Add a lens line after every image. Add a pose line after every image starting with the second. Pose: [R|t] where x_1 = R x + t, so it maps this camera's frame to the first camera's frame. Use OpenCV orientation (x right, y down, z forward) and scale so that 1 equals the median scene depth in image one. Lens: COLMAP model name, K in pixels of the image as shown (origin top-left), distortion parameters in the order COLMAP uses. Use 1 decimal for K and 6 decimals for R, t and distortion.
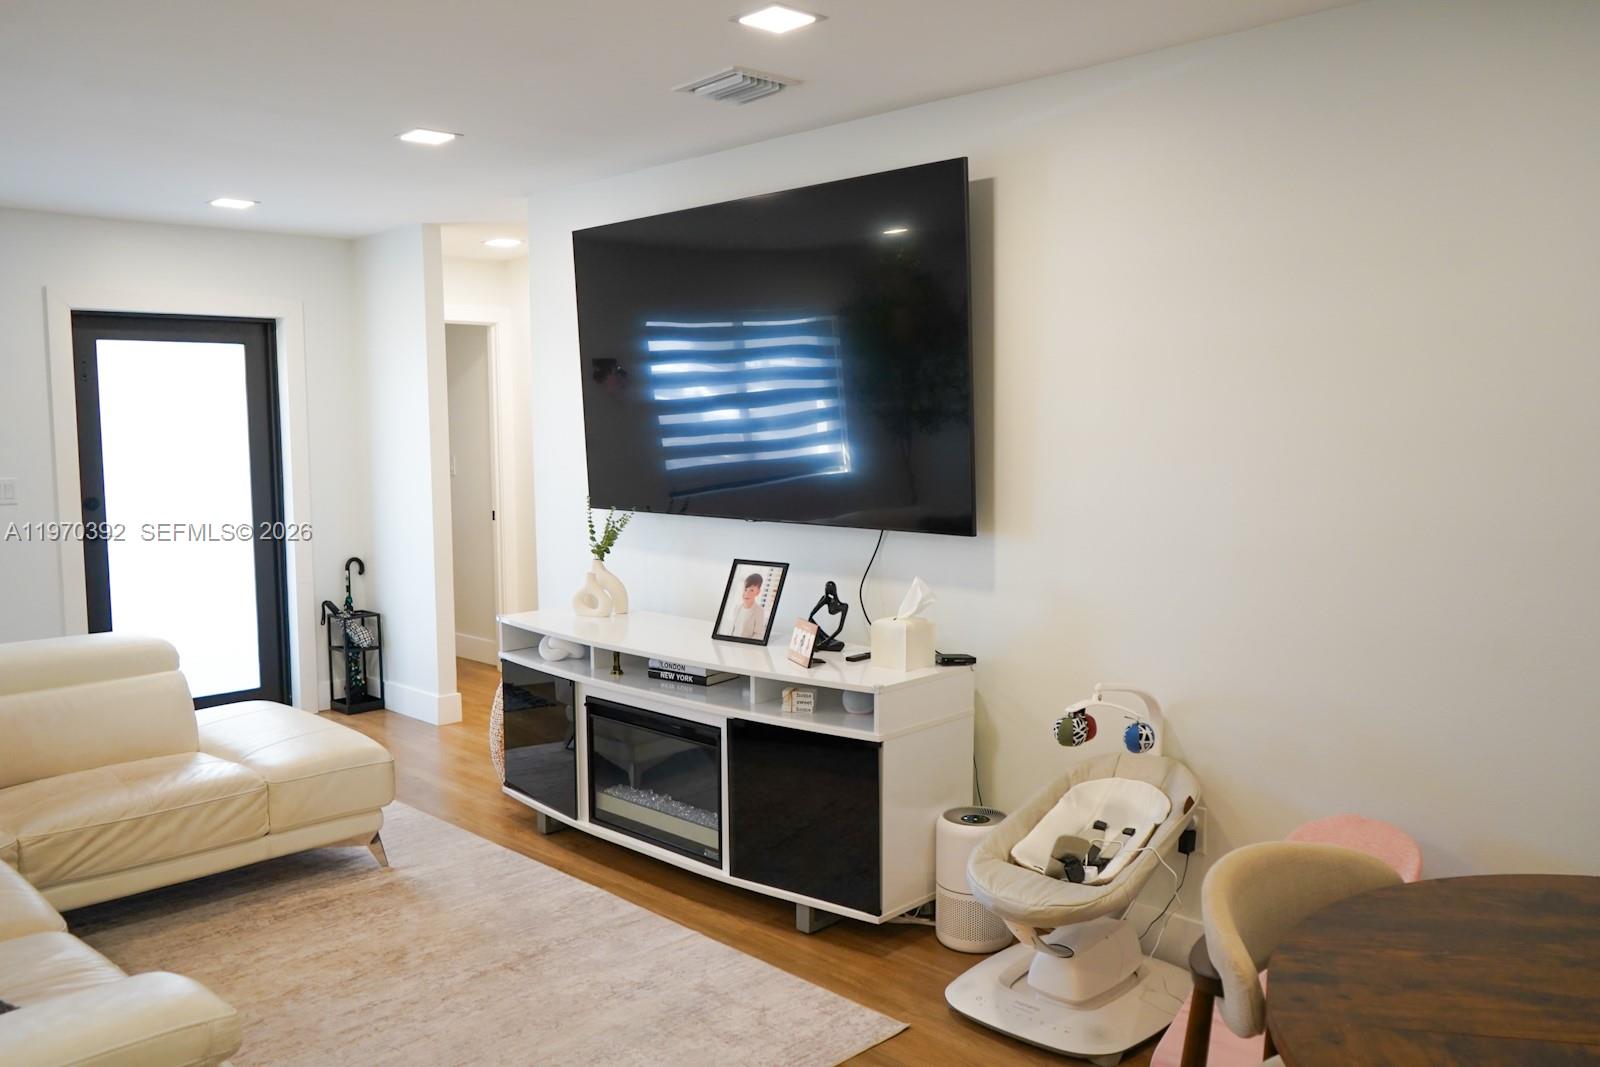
lens RADIAL K [[1271.3, 0, 800.5], [0, 1271.3, 527.8], [0, 0, 1]] dist [-0.023064, 0.020662]
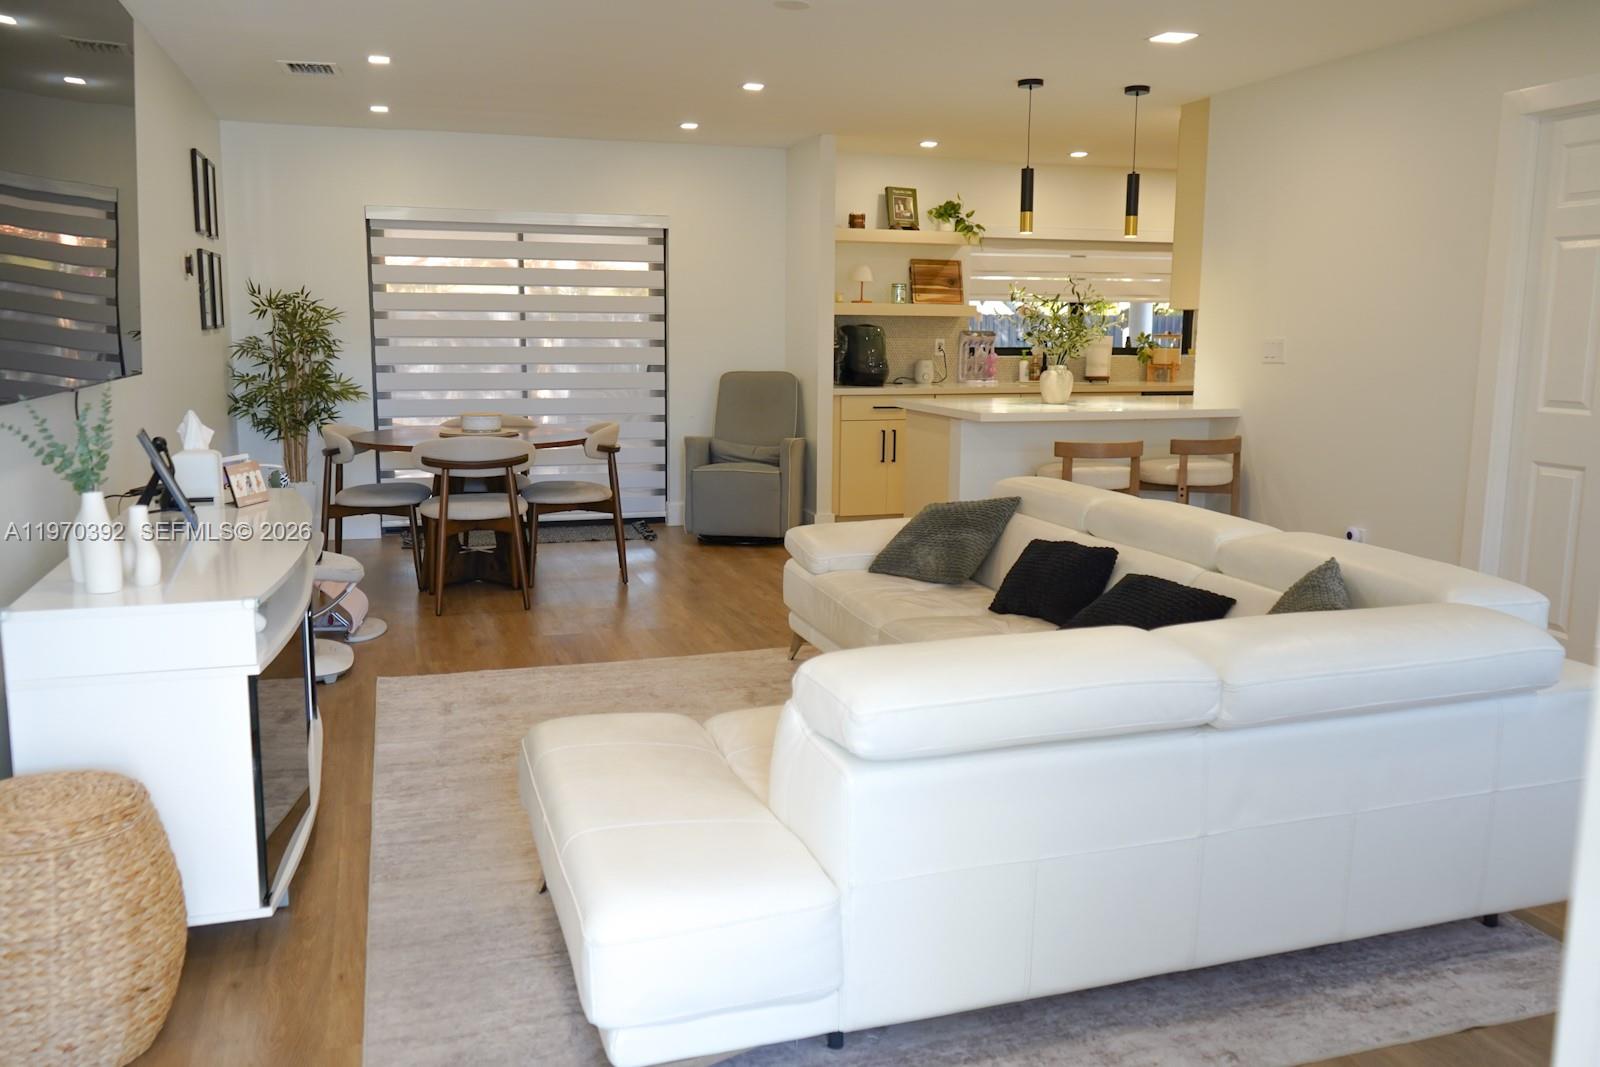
lens RADIAL K [[1271.3, 0, 797.7], [0, 1271.3, 530.3], [0, 0, 1]] dist [-0.023064, 0.020662]
pose [[-0.891982, -0.070970, 0.446466, -0.810459], [0.036622, 0.973011, 0.227833, -0.081624], [-0.450586, 0.219574, -0.865309, 1.623168]]
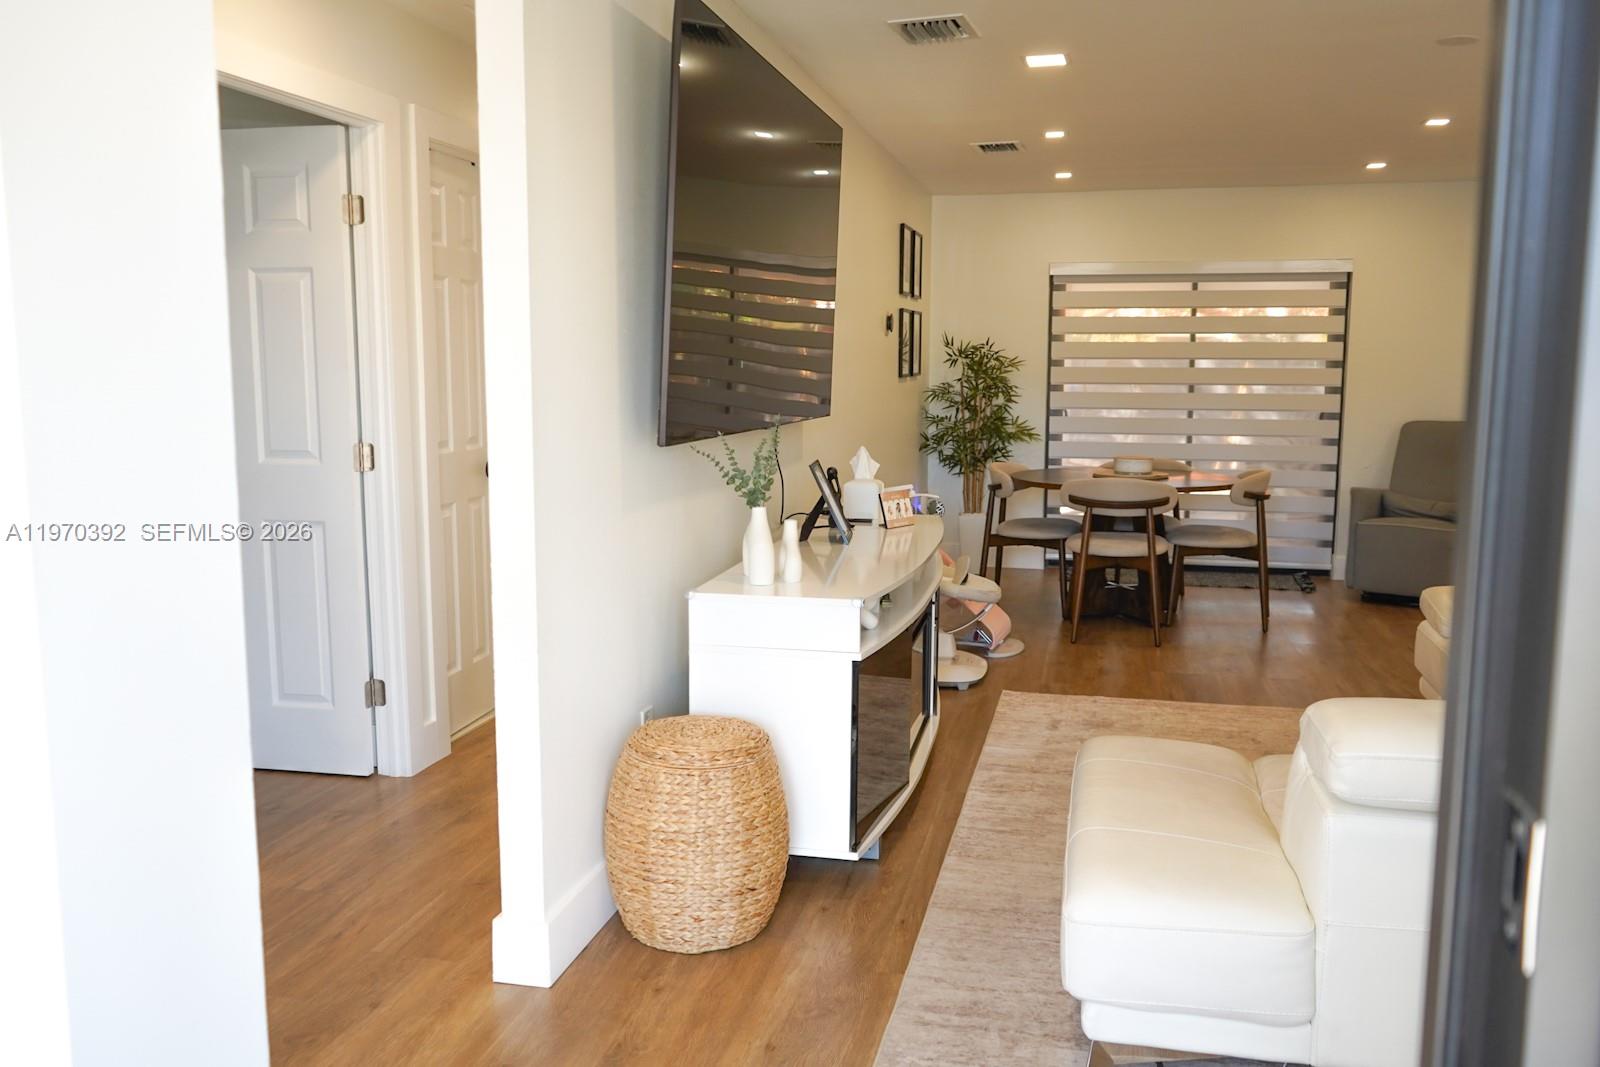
lens RADIAL K [[1271.3, 0, 797.5], [0, 1271.3, 531.3], [0, 0, 1]] dist [-0.023064, 0.020662]
pose [[-0.524644, -0.102309, 0.845152, -0.928237], [0.073955, 0.983522, 0.164968, -0.088256], [-0.848103, 0.149053, -0.508433, 1.632232]]
